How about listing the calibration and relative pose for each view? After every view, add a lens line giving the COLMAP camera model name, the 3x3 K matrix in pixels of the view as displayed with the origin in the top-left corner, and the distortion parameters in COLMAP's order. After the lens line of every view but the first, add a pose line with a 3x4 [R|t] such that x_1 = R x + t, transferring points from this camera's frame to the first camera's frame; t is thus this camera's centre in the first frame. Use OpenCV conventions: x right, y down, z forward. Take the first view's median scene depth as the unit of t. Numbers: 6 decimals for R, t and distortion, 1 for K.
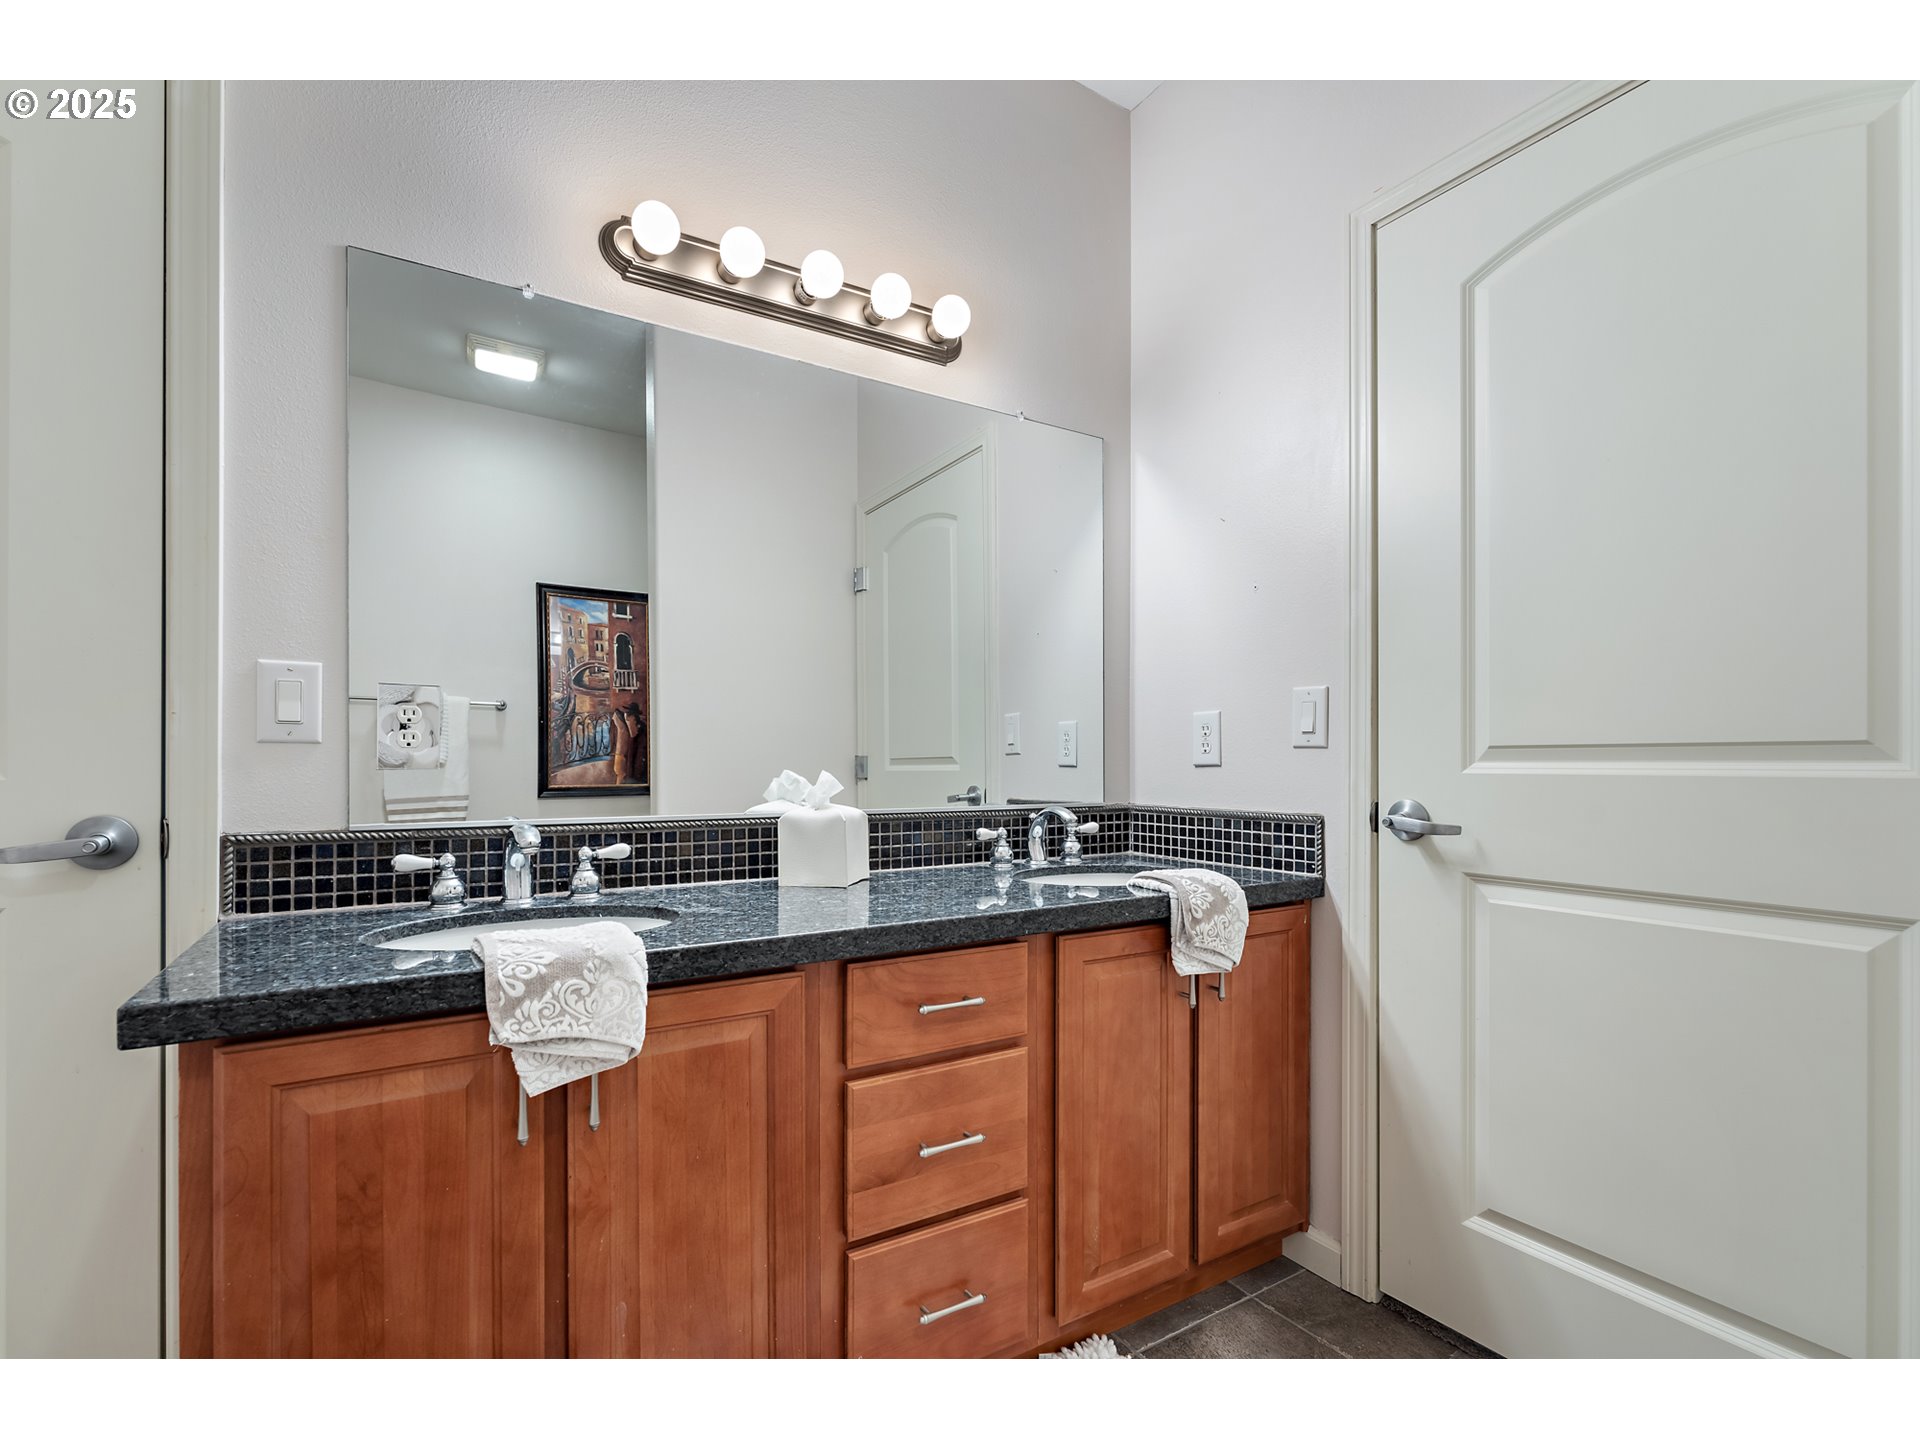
lens RADIAL K [[881.4, 0, 958.8], [0, 881.4, 761.8], [0, 0, 1]] dist [-0.001461, -0.000427]
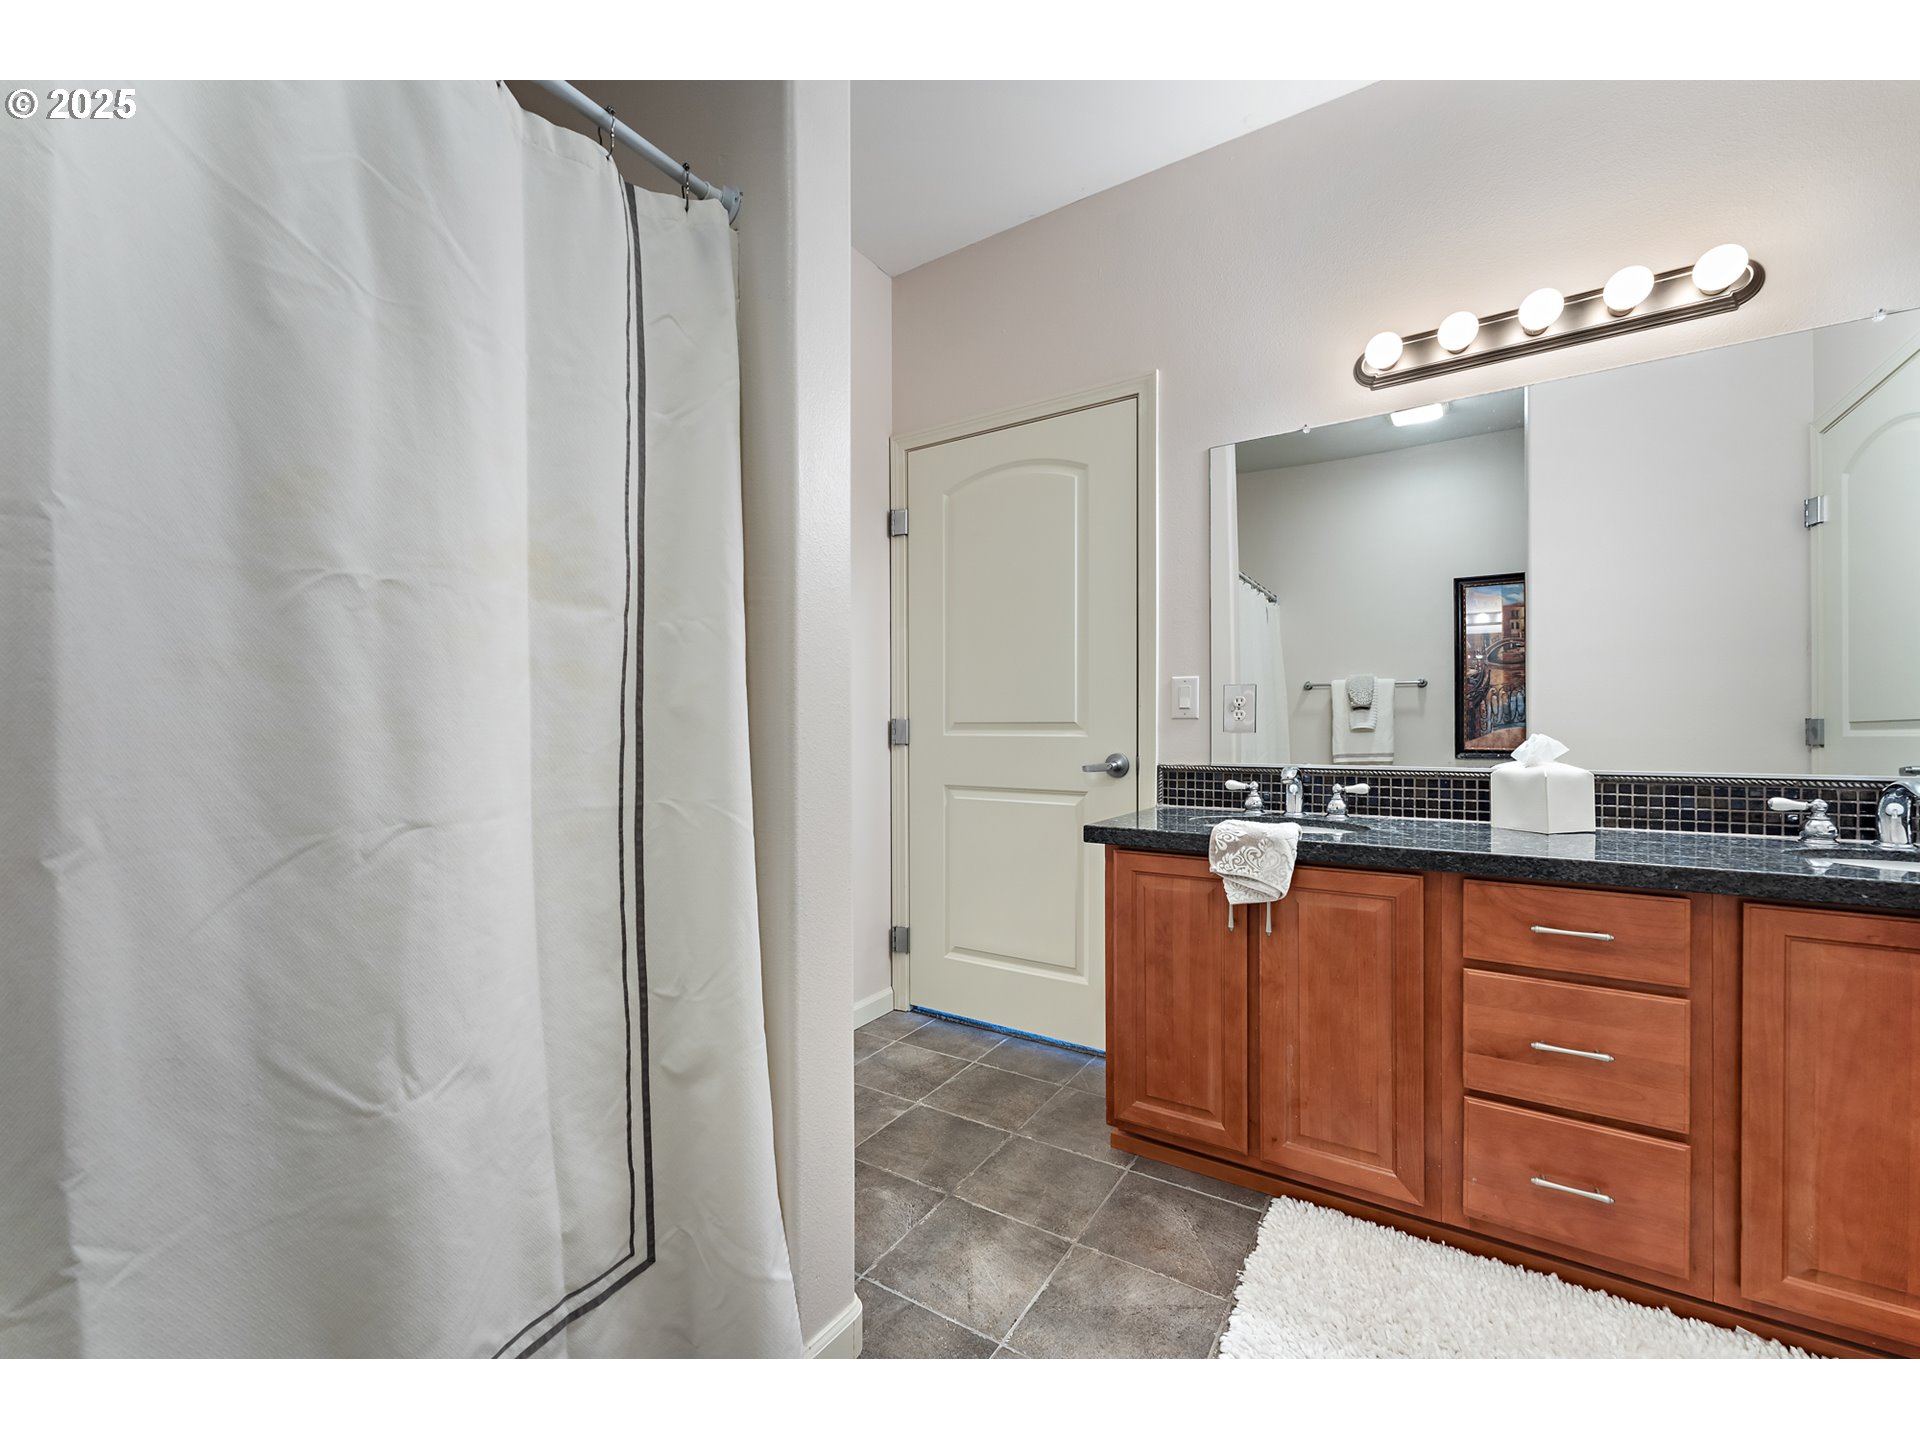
lens RADIAL K [[780.0, 0, 963.9], [0, 780.0, 727.5], [0, 0, 1]] dist [0.001218, 0.000136]
pose [[0.429843, -0.006067, -0.902883, 0.562951], [0.004863, 0.999978, -0.004404, 0.001985], [0.902891, -0.002498, 0.429863, -0.172906]]
